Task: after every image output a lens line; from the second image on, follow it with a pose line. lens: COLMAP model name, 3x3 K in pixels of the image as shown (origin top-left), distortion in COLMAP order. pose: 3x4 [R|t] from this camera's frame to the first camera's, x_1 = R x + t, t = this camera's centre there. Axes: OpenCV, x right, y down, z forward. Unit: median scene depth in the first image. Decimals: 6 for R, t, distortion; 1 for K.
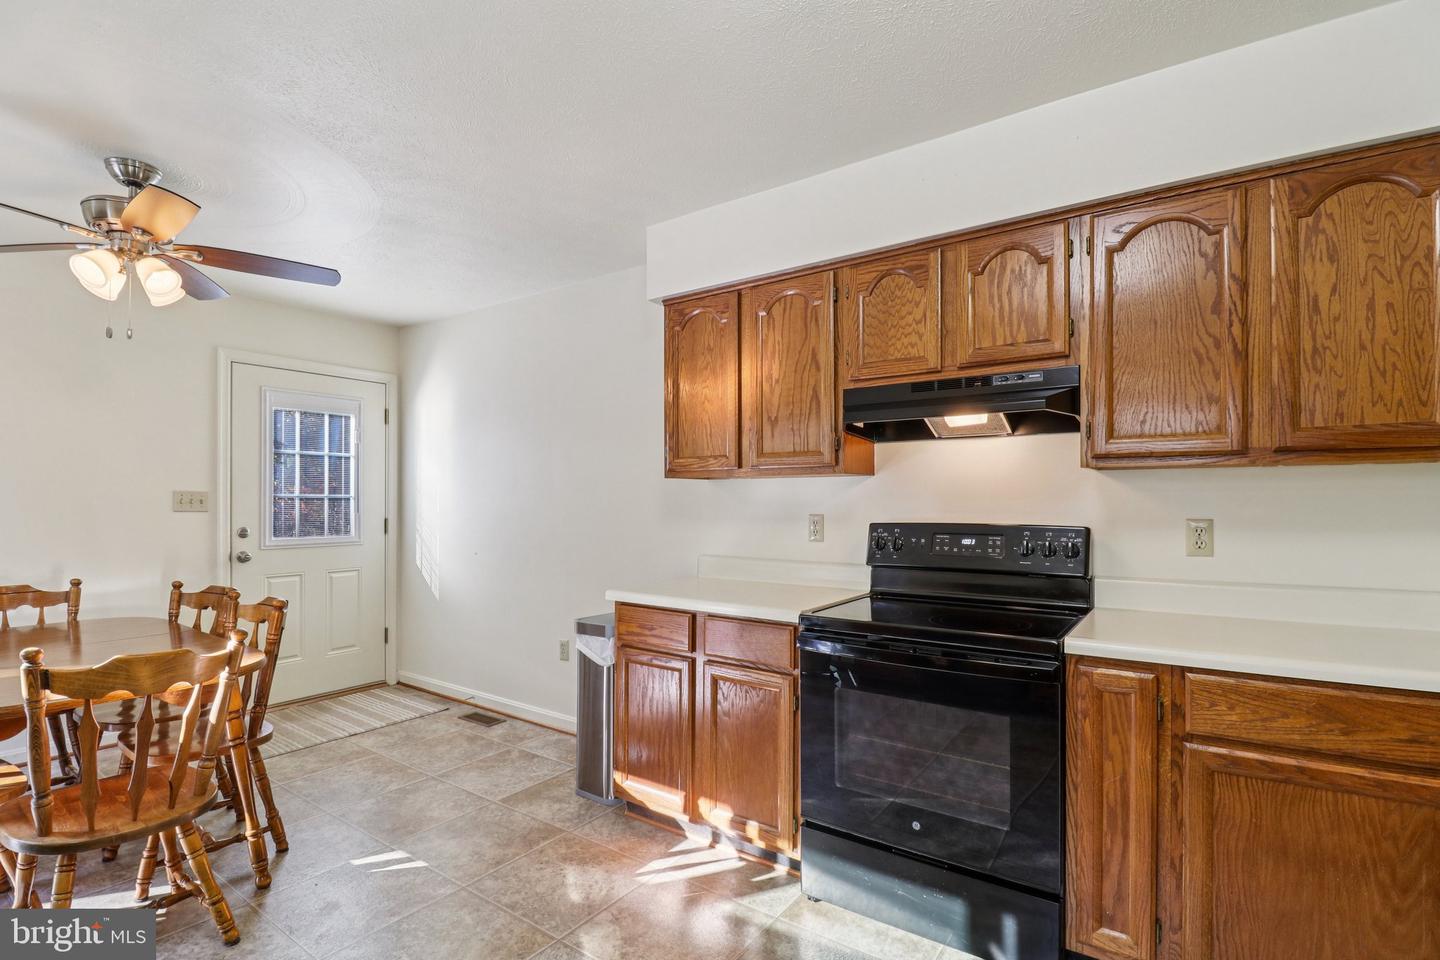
lens RADIAL K [[682.8, 0, 720.6], [0, 682.8, 499.6], [0, 0, 1]] dist [0.000273, -0.015720]
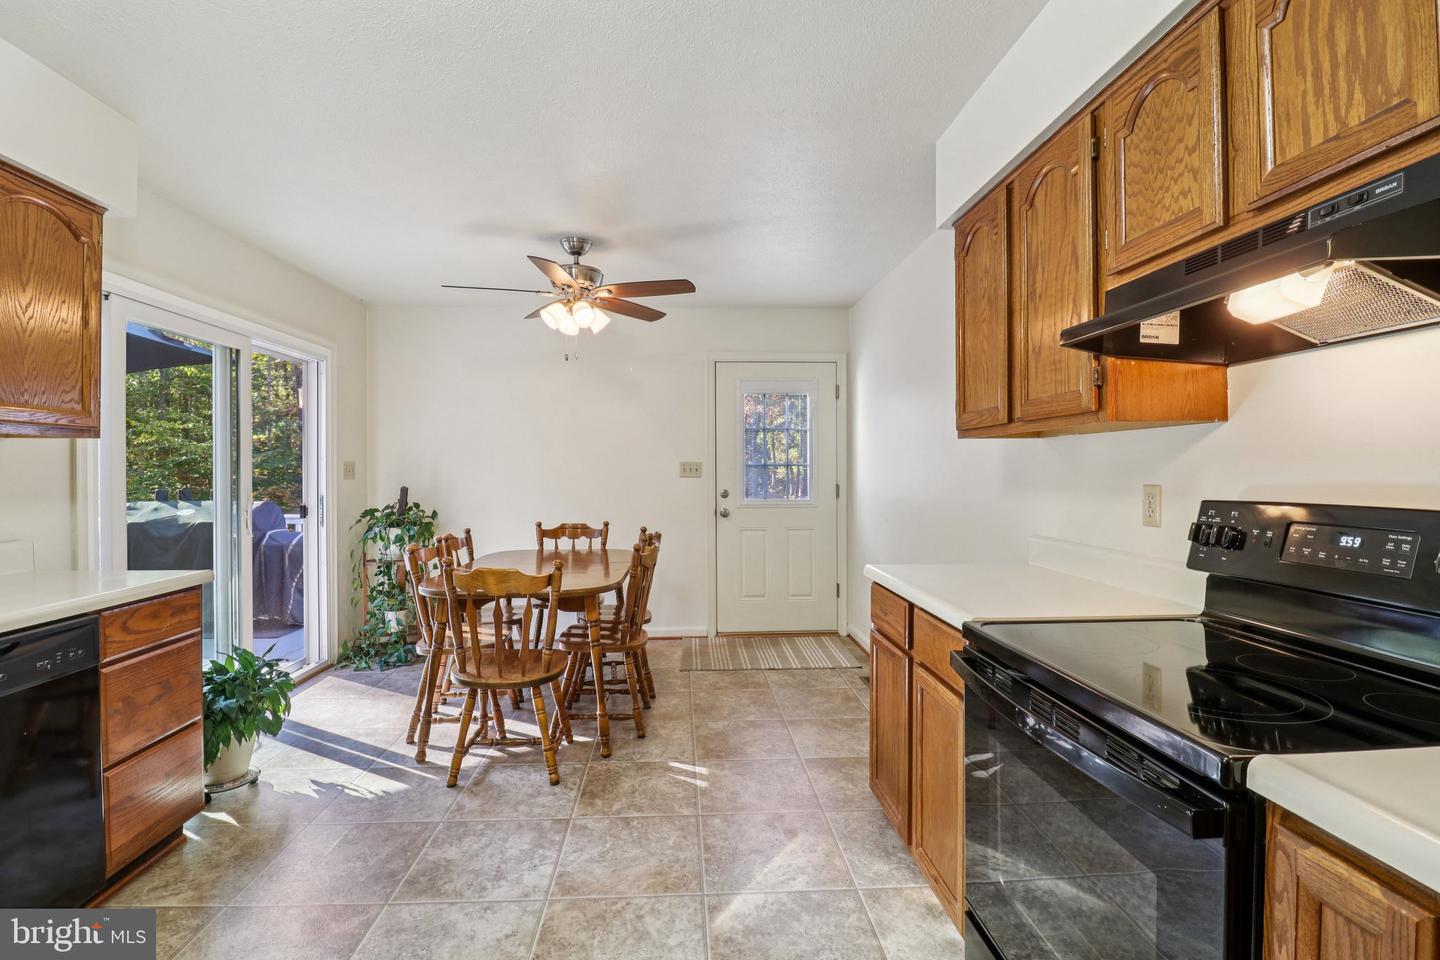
lens RADIAL K [[678.1, 0, 714.3], [0, 678.1, 478.0], [0, 0, 1]] dist [-0.001478, -0.014672]
pose [[0.612137, 0.005335, -0.790733, 0.489598], [0.007149, 0.999899, 0.012280, 0.004900], [0.790719, -0.013170, 0.612037, 0.333536]]
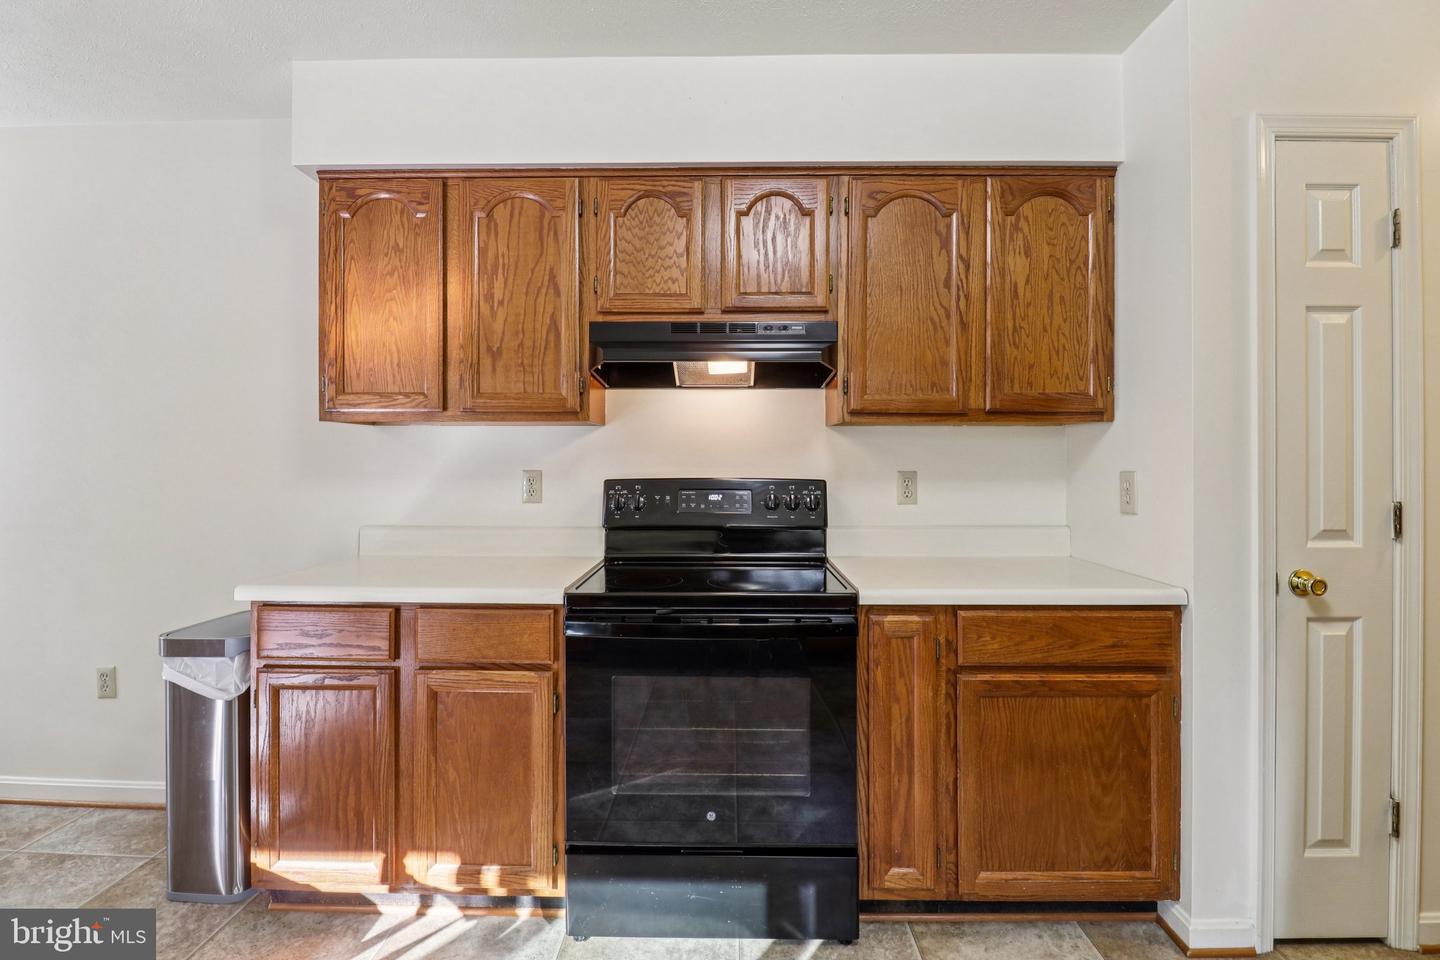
lens RADIAL K [[692.1, 0, 722.8], [0, 692.1, 463.8], [0, 0, 1]] dist [-0.000054, -0.012451]
pose [[0.826486, 0.000487, 0.562957, -0.177708], [-0.004293, 0.999976, 0.005437, 0.010152], [-0.562941, -0.006911, 0.826468, 0.208947]]
